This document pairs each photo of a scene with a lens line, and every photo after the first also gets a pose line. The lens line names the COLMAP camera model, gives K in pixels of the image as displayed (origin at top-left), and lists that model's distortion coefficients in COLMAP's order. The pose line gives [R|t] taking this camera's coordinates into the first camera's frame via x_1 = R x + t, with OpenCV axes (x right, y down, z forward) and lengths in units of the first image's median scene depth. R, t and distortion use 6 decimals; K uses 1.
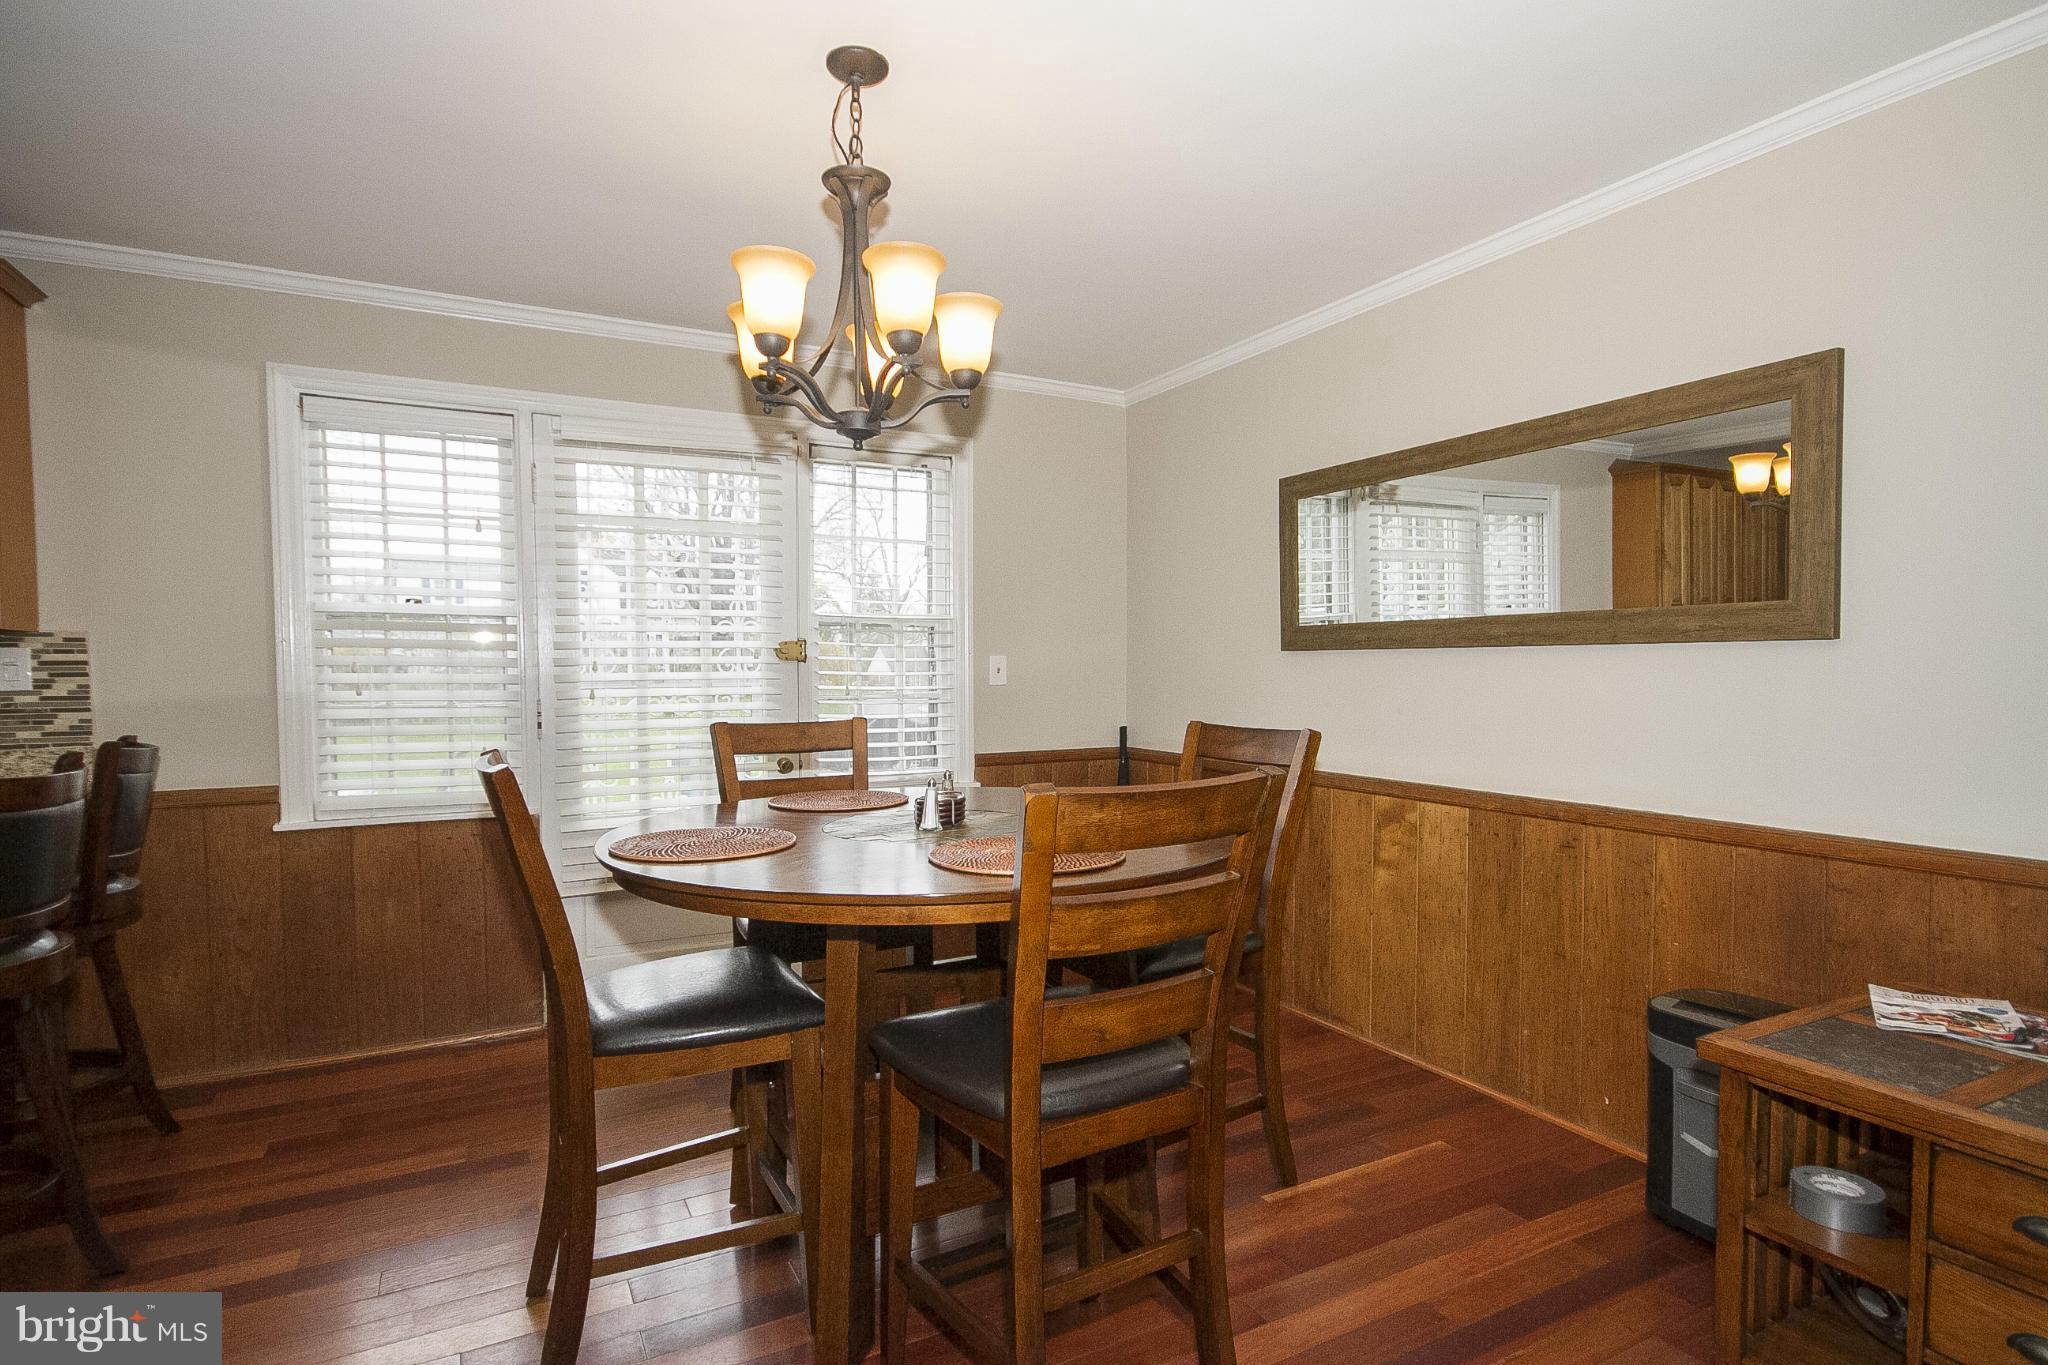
lens RADIAL K [[1046.3, 0, 1027.7], [0, 1046.3, 701.1], [0, 0, 1]] dist [-0.001116, -0.000476]
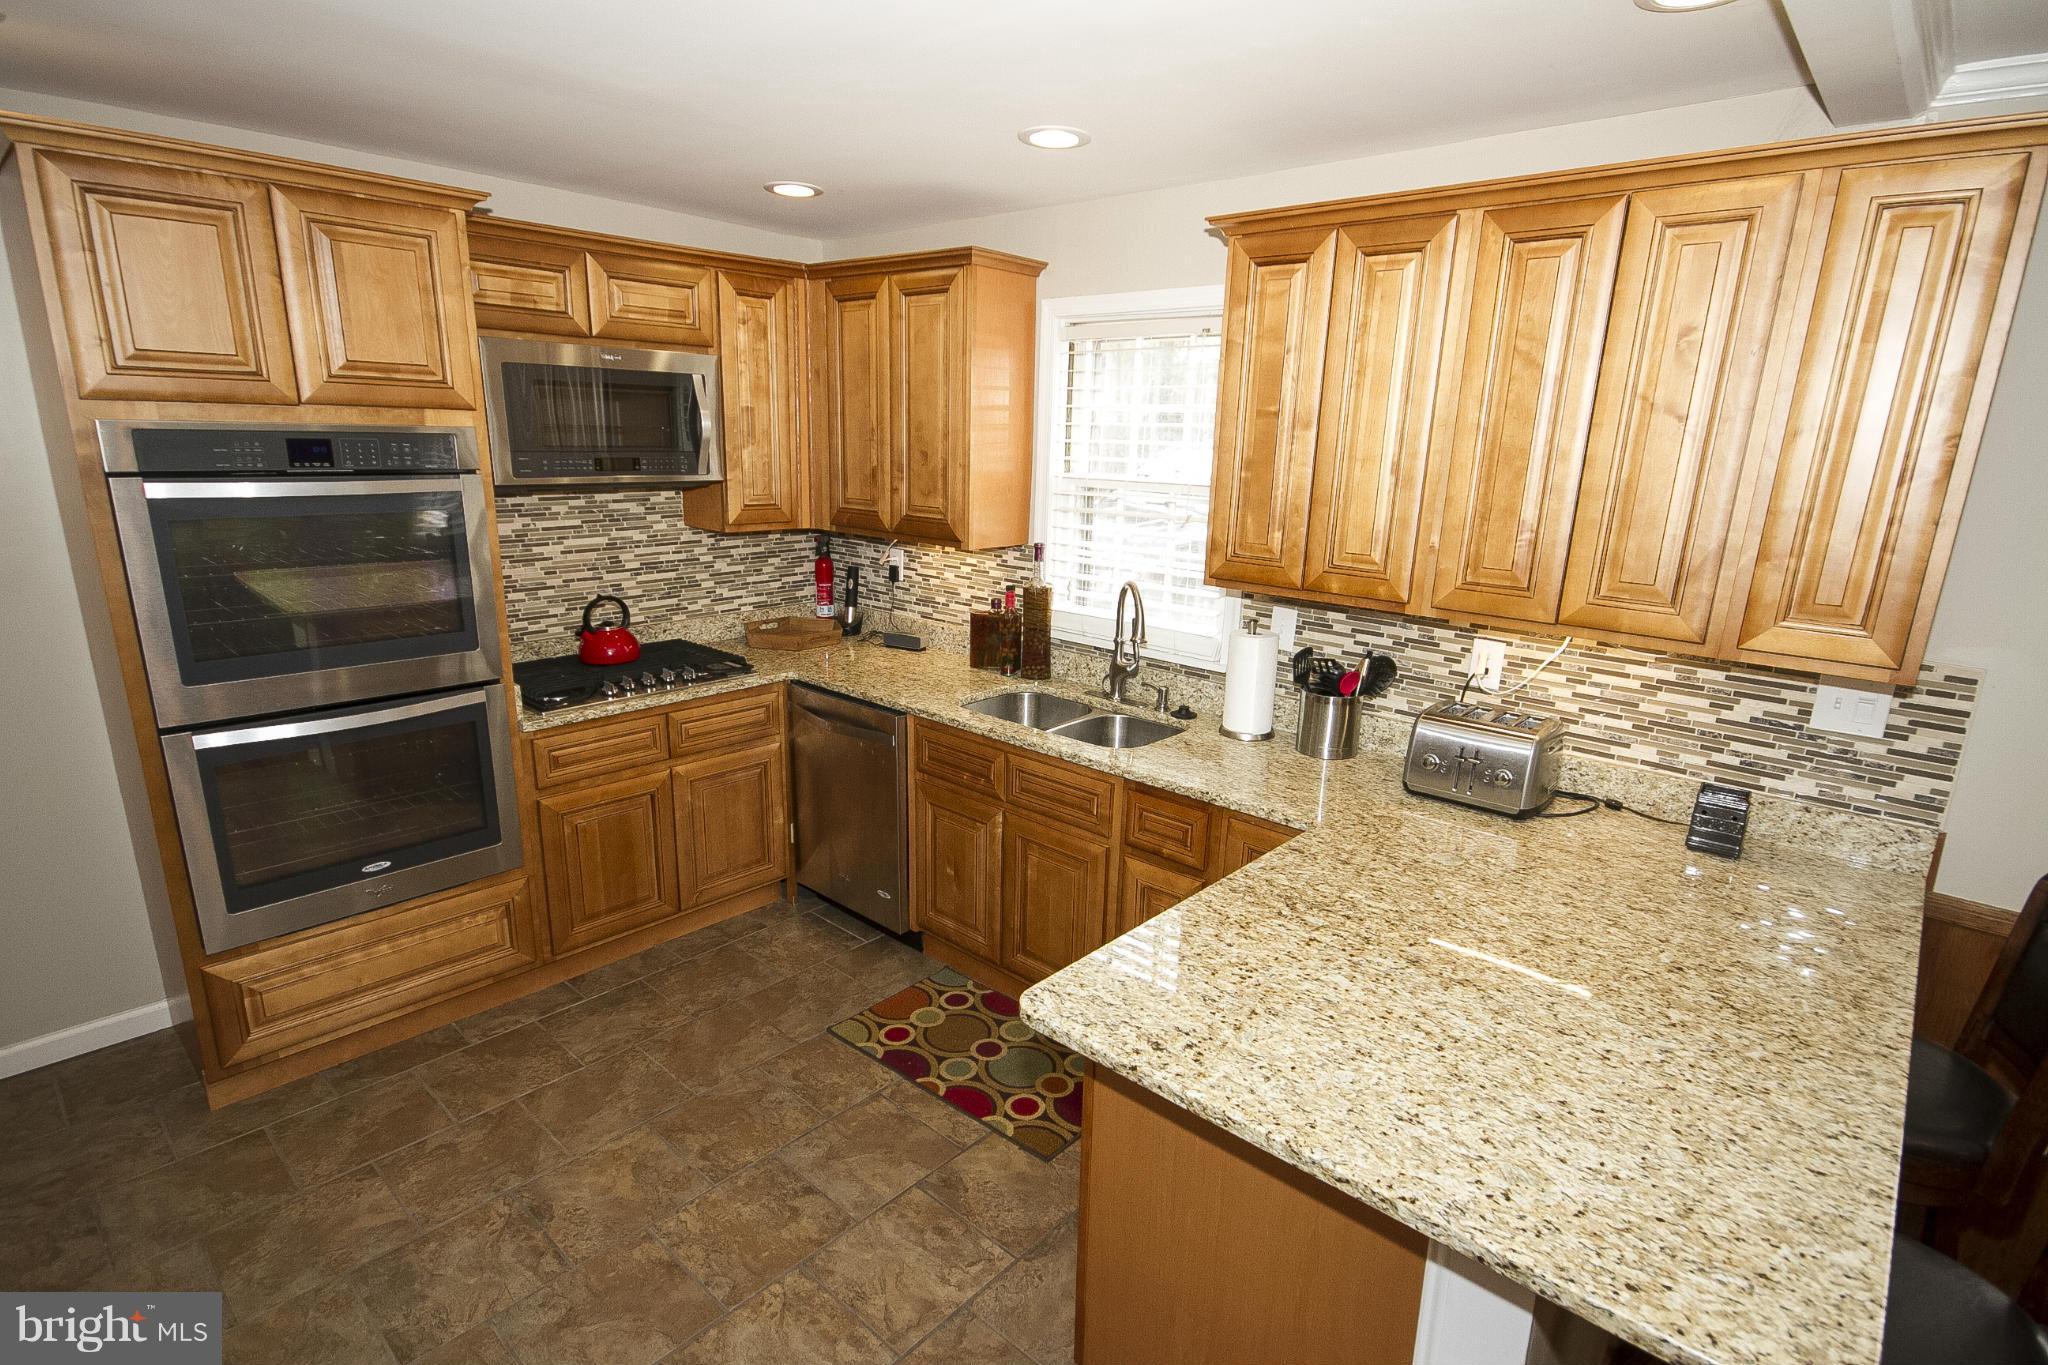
lens RADIAL K [[1017.5, 0, 1028.2], [0, 1017.5, 707.0], [0, 0, 1]] dist [-0.001497, 0.000499]
pose [[0.347436, 0.263572, -0.899899, -0.511157], [-0.068990, 0.964268, 0.255789, -0.171070], [0.935162, -0.026786, 0.353206, 0.178311]]
